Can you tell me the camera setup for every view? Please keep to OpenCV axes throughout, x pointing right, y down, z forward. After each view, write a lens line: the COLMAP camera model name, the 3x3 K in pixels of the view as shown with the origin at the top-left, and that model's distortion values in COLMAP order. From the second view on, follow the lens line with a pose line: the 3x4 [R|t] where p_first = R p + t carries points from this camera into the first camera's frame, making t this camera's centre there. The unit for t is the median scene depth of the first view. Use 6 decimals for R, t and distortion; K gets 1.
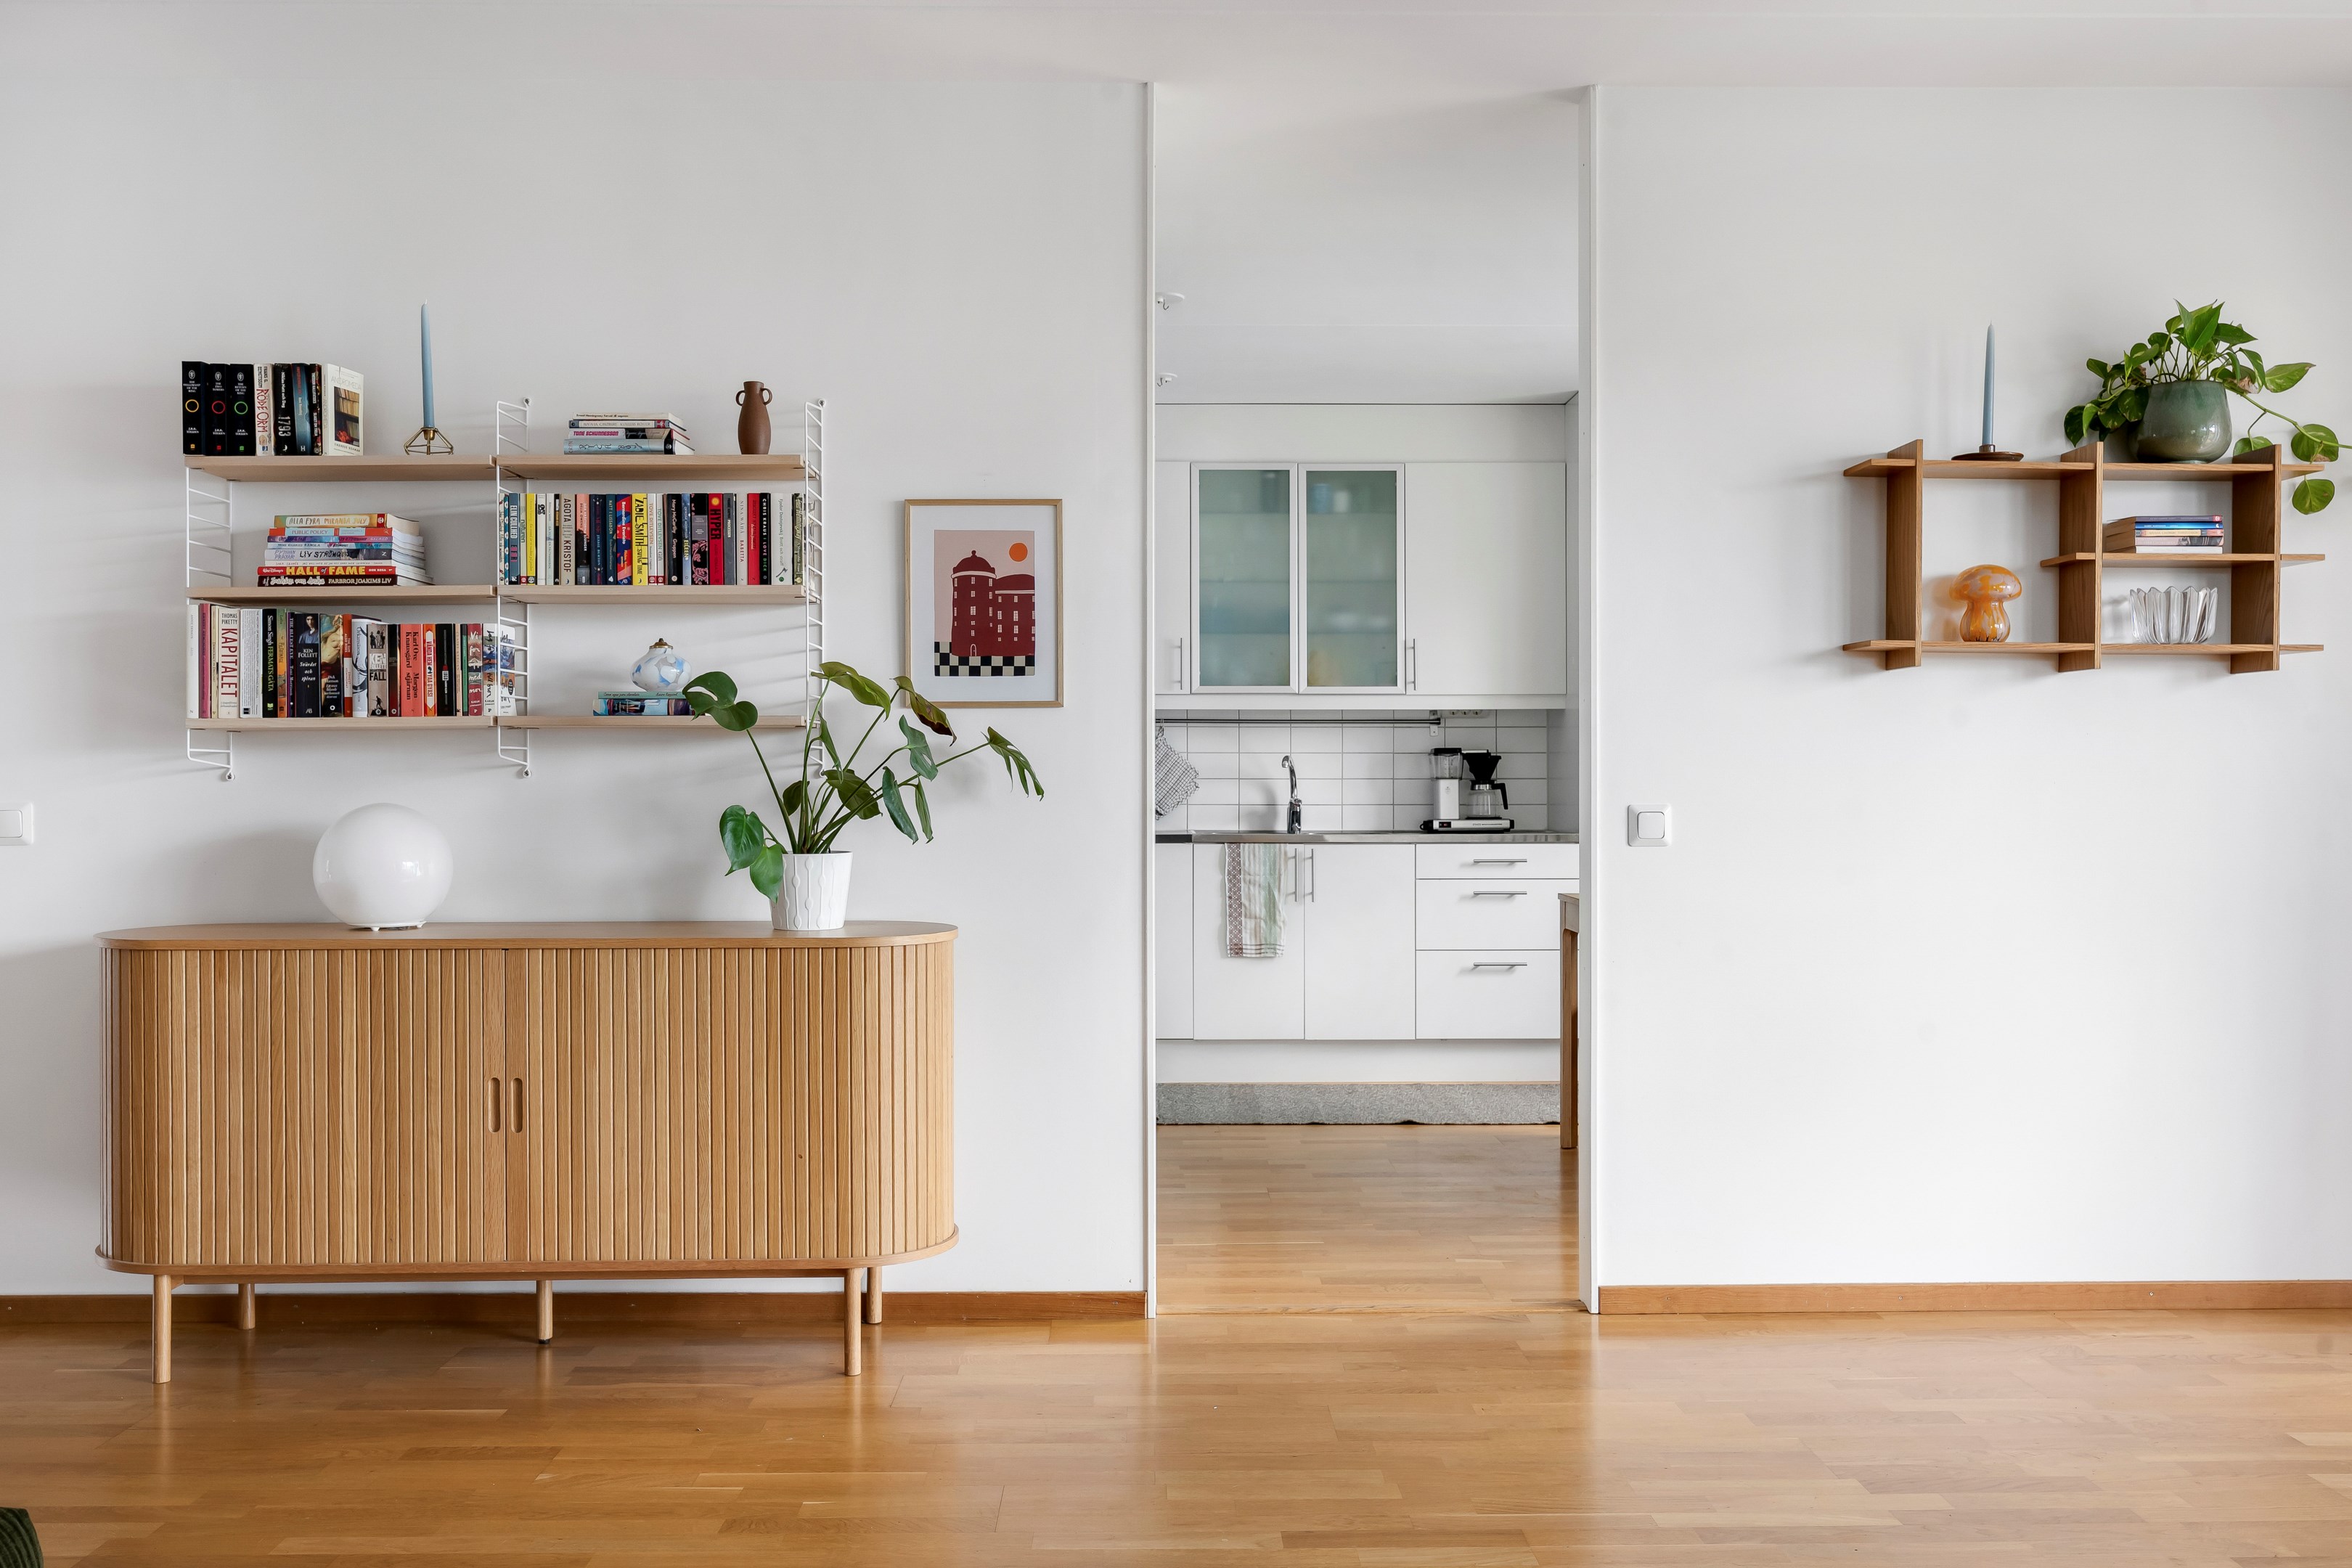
lens RADIAL K [[1930.2, 0, 1176.4], [0, 1930.2, 799.4], [0, 0, 1]] dist [-0.000097, 0.000825]
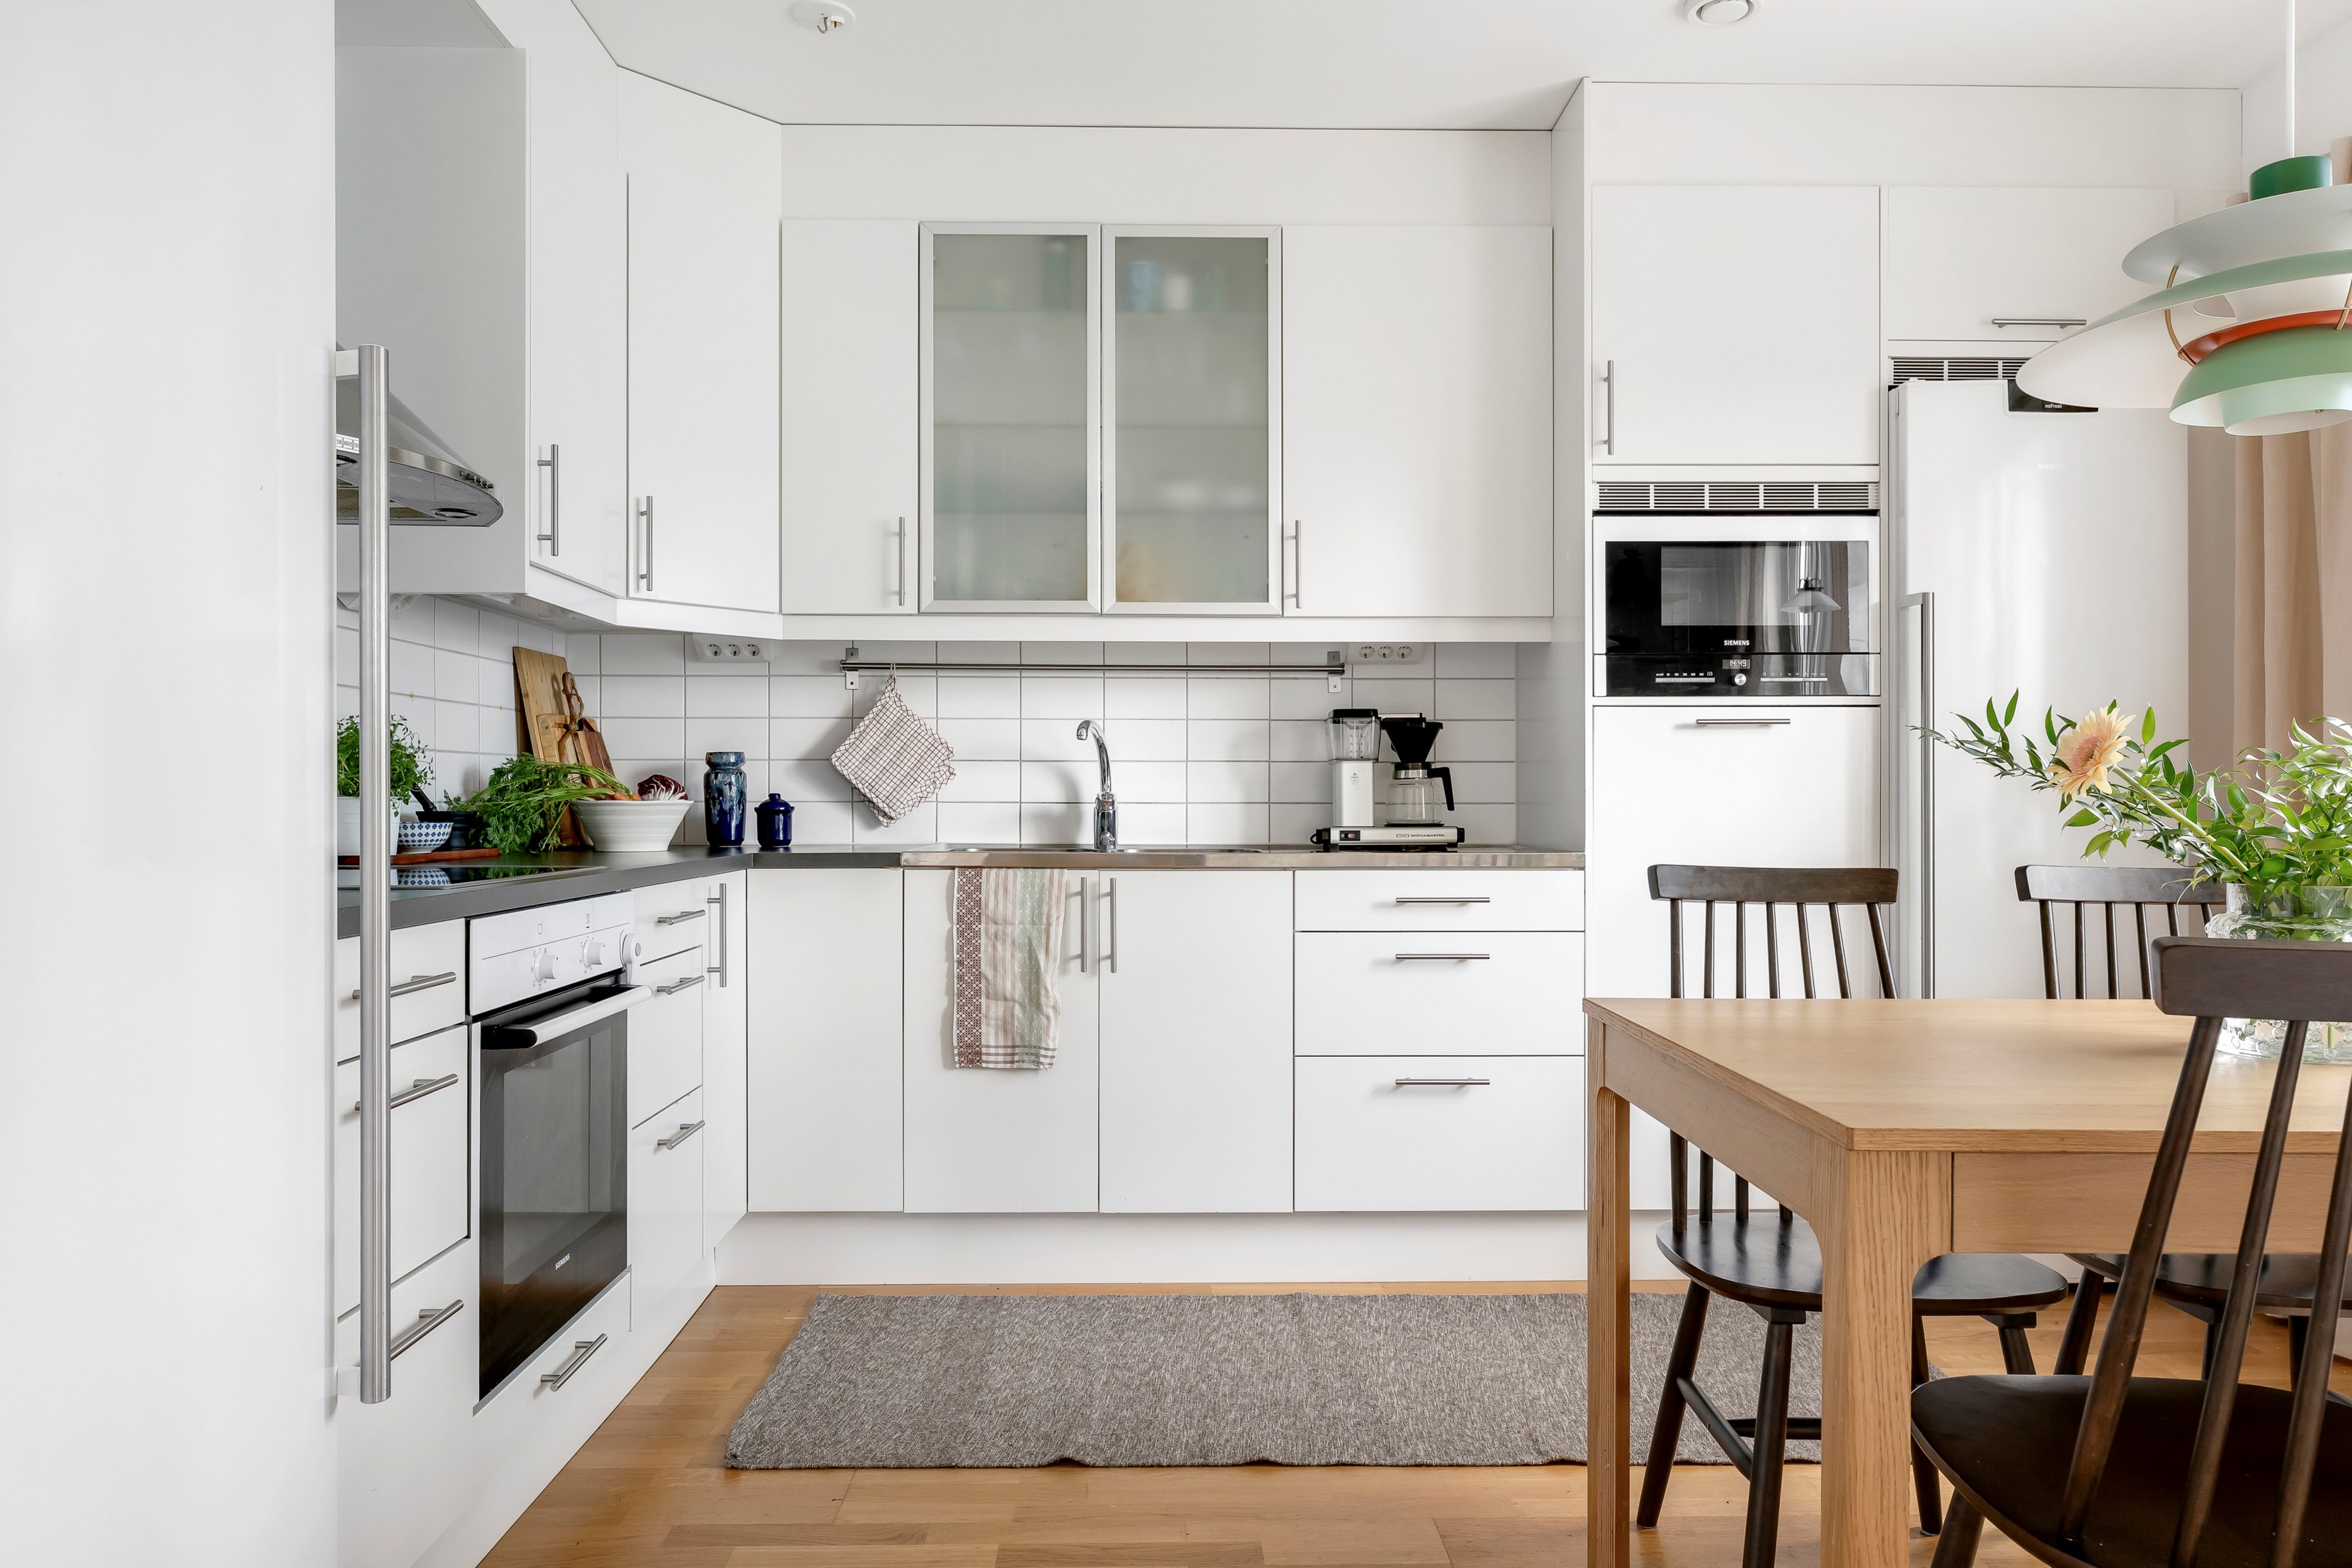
lens RADIAL K [[1576.4, 0, 1142.1], [0, 1576.4, 805.5], [0, 0, 1]] dist [0.037292, 0.000599]
pose [[0.999896, 0.002679, -0.014146, 0.153558], [-0.002750, 0.999983, -0.005045, 0.012042], [0.014132, 0.005083, 0.999887, 0.957543]]
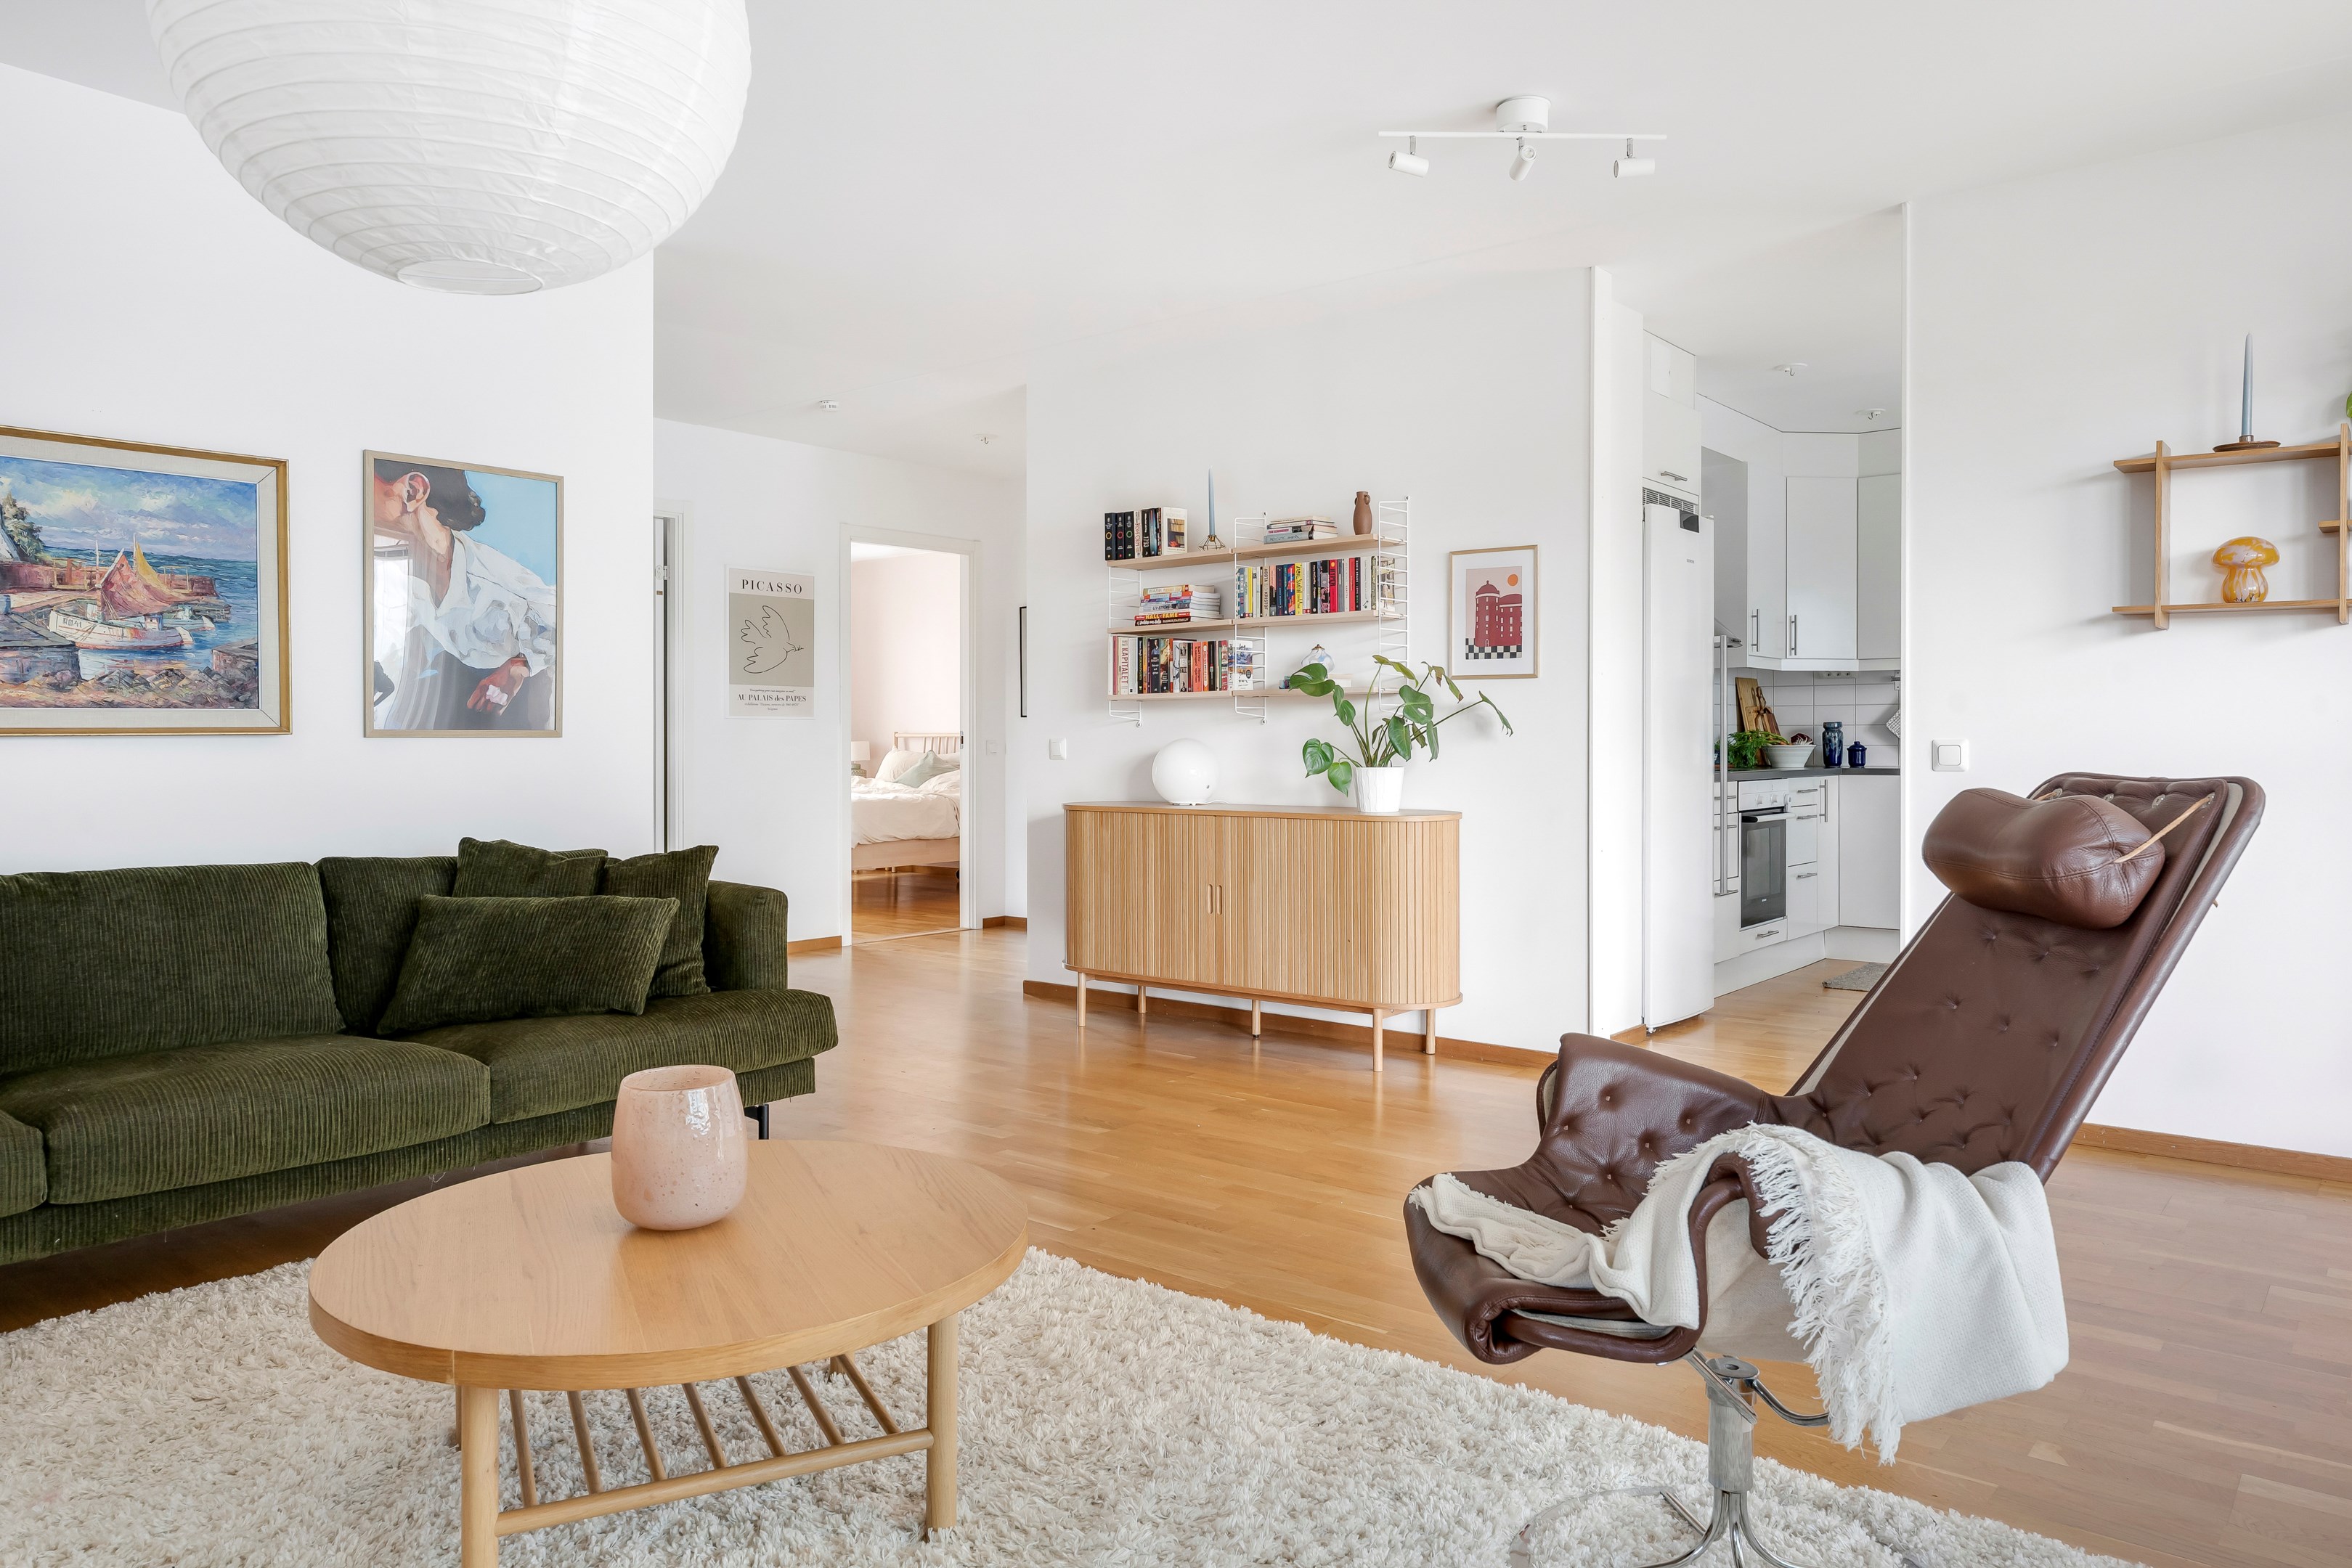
lens RADIAL K [[1551.7, 0, 1172.7], [0, 1551.7, 745.8], [0, 0, 1]] dist [0.002322, 0.000953]
pose [[0.761956, 0.002937, -0.647622, 0.530316], [-0.003446, 0.999994, 0.000480, 0.008326], [0.647620, 0.001866, 0.761962, -0.150097]]
